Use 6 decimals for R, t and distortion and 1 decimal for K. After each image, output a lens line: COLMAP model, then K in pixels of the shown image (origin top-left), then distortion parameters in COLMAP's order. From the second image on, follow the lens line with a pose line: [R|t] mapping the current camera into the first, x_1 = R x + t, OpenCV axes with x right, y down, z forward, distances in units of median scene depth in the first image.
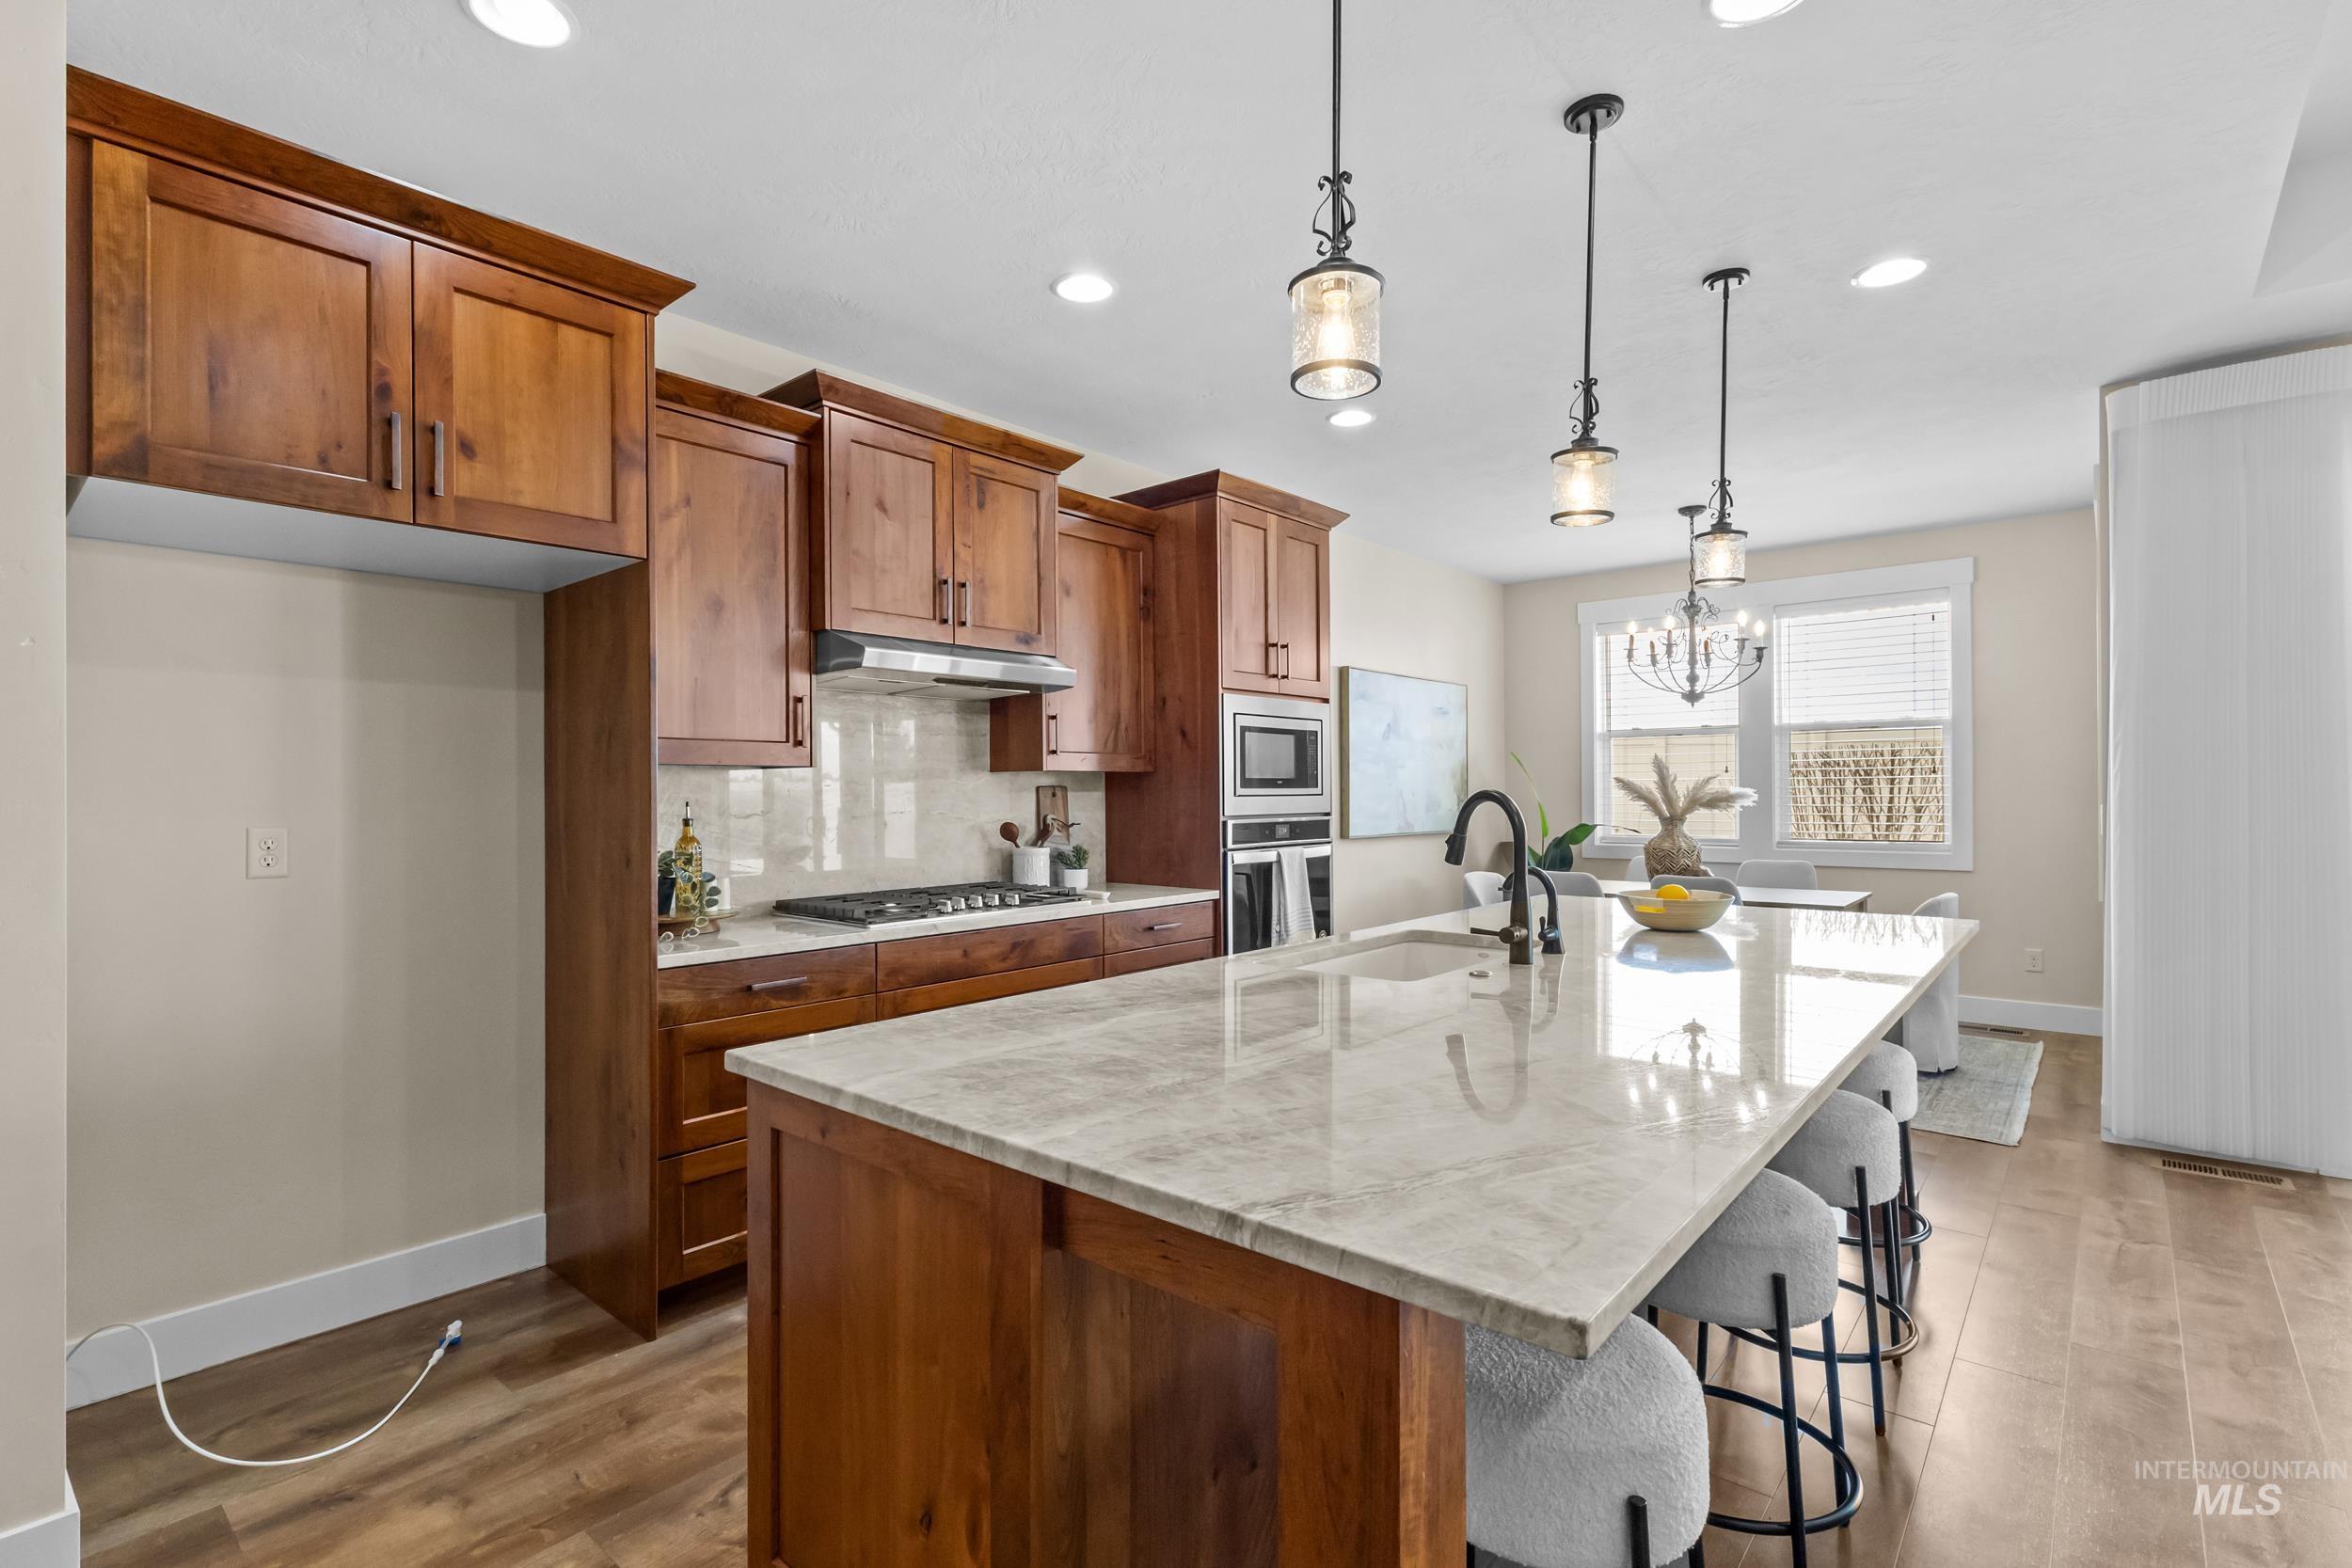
lens RADIAL K [[1095.5, 0, 1167.7], [0, 1095.5, 786.2], [0, 0, 1]] dist [0.003256, 0.000549]
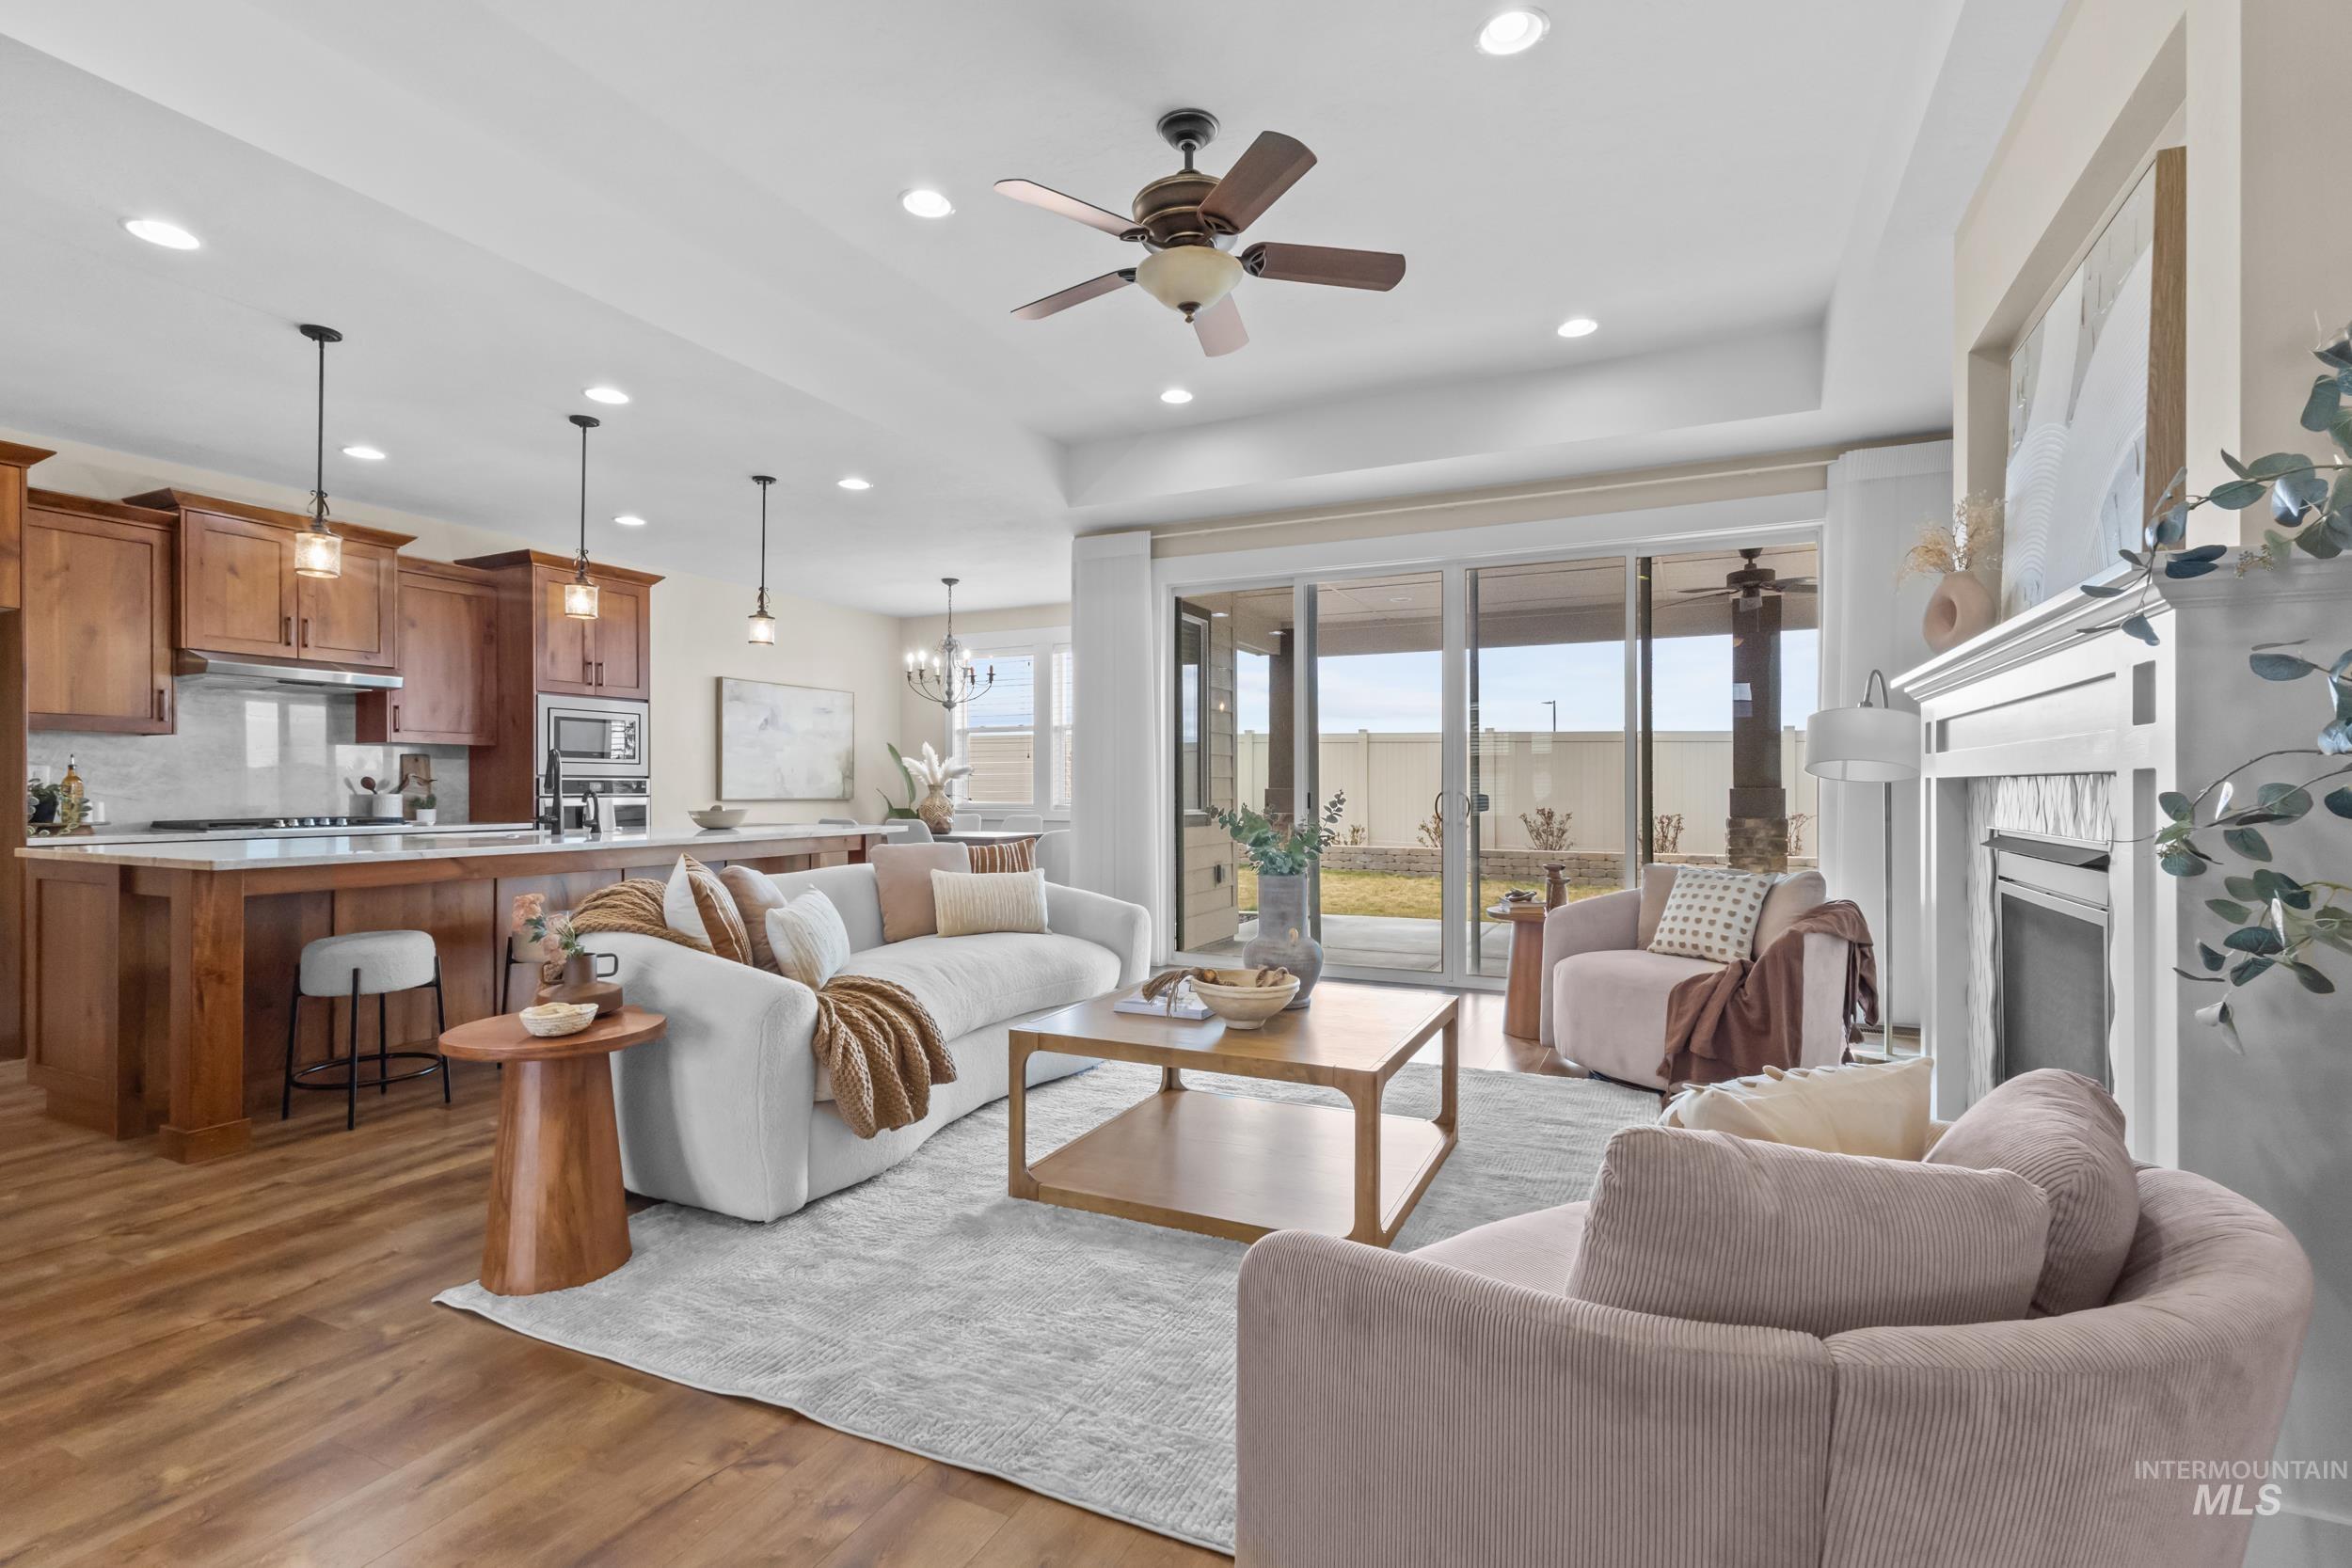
lens RADIAL K [[1095.5, 0, 1180.1], [0, 1095.5, 785.4], [0, 0, 1]] dist [0.003256, 0.000549]
pose [[0.965523, 0.005911, 0.260252, 0.611376], [-0.005440, 0.999982, -0.002529, 0.048396], [-0.260262, 0.001026, 0.965537, -0.837309]]
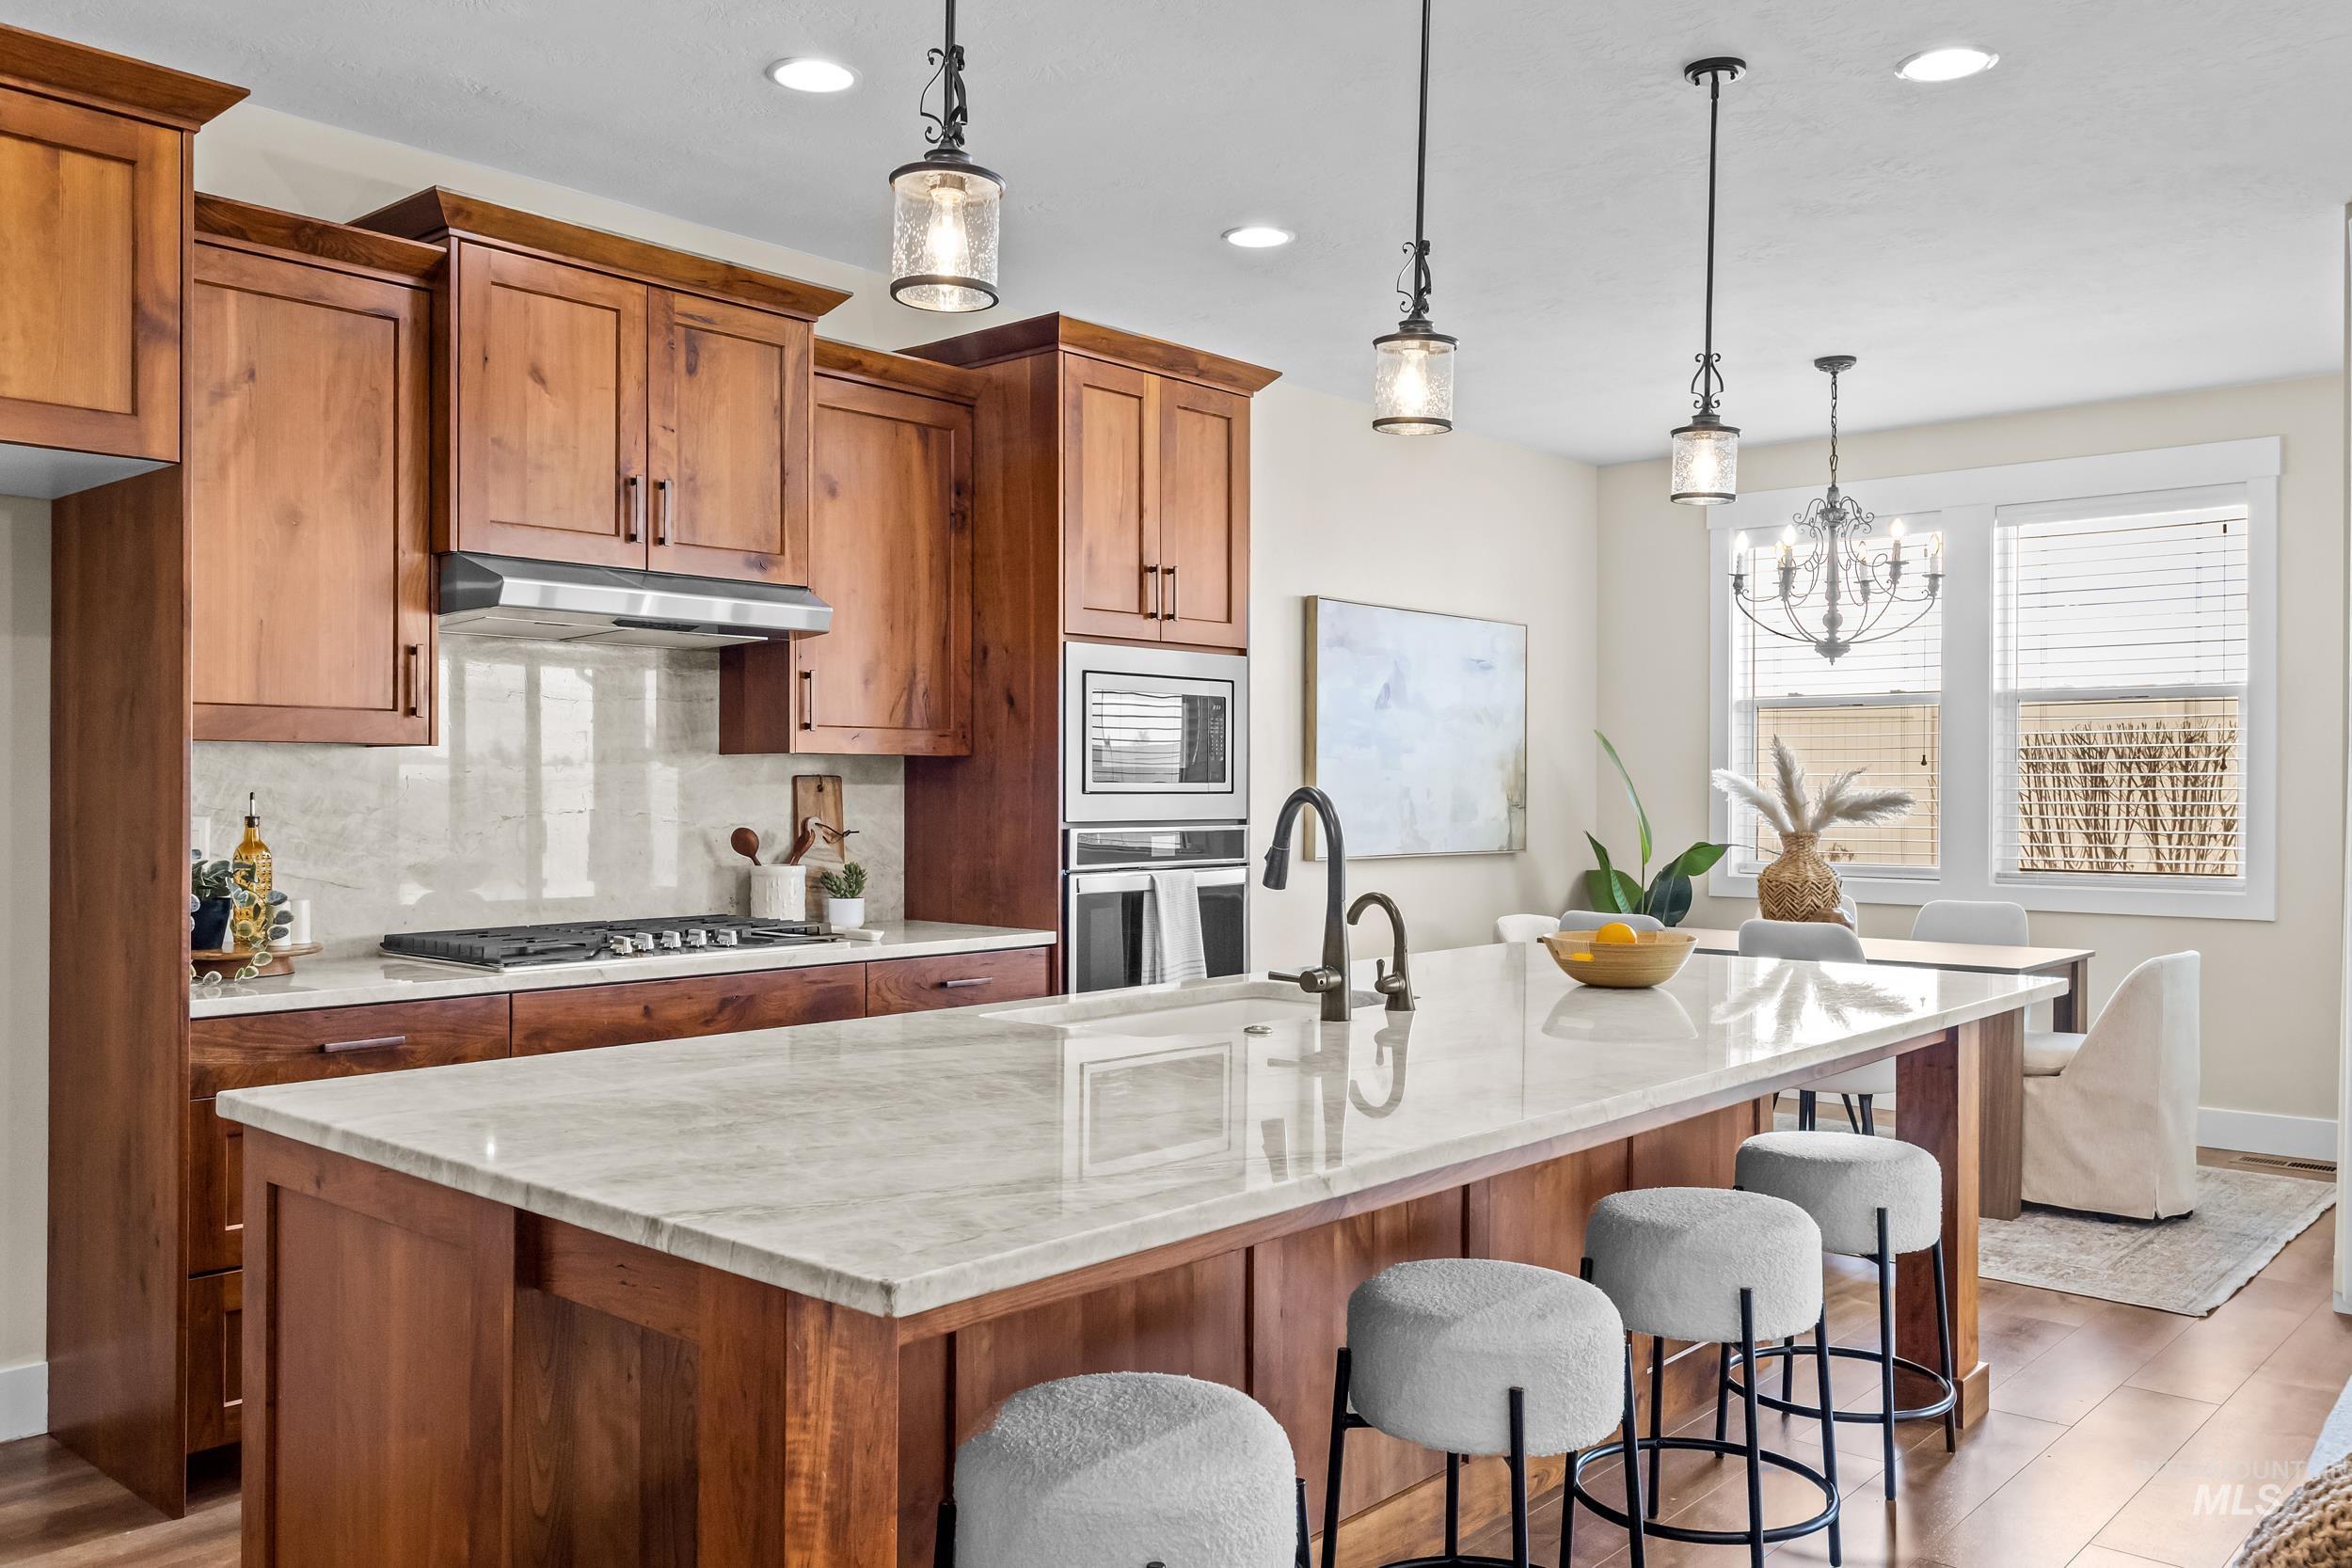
lens RADIAL K [[1864.6, 0, 1164.9], [0, 1864.6, 783.3], [0, 0, 1]] dist [0.009693, -0.014233]
pose [[0.999895, 0.010504, -0.010012, 0.146898], [-0.010470, 0.999939, 0.003432, -0.001911], [0.010047, -0.003326, 0.999944, -0.182453]]
